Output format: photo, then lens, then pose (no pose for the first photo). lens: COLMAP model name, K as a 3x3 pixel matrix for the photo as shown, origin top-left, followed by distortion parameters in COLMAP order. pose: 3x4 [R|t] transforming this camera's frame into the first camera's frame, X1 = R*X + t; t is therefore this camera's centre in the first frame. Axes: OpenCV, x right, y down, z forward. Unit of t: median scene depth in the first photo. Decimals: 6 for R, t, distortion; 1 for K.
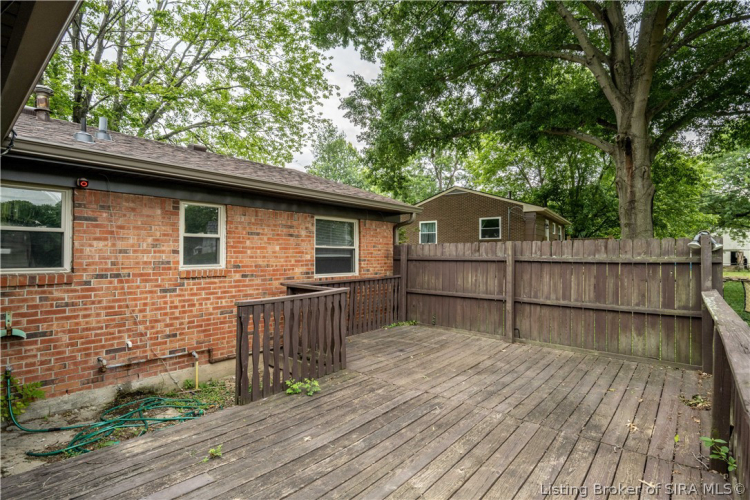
lens RADIAL K [[371.1, 0, 373.9], [0, 371.1, 251.4], [0, 0, 1]] dist [-0.001840, -0.000160]
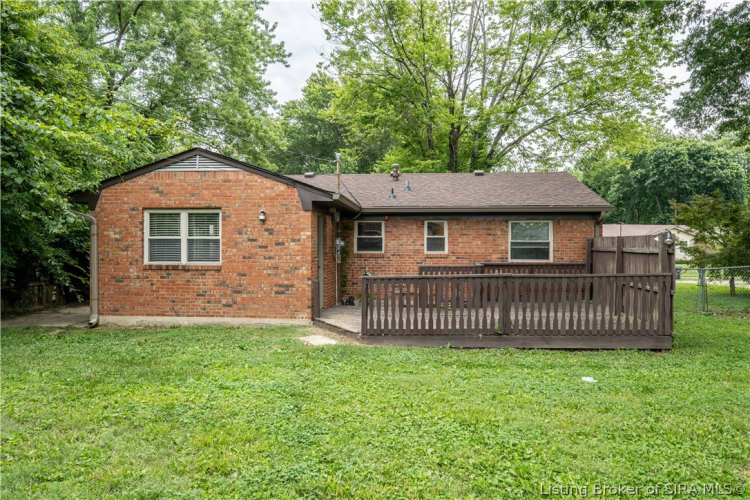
lens RADIAL K [[509.9, 0, 375.5], [0, 509.9, 249.5], [0, 0, 1]] dist [0.006916, 0.001499]
pose [[0.591993, 0.002928, -0.805938, 1.468262], [0.006440, 0.999944, 0.008364, 0.000887], [0.805917, -0.010141, 0.591942, -0.838244]]
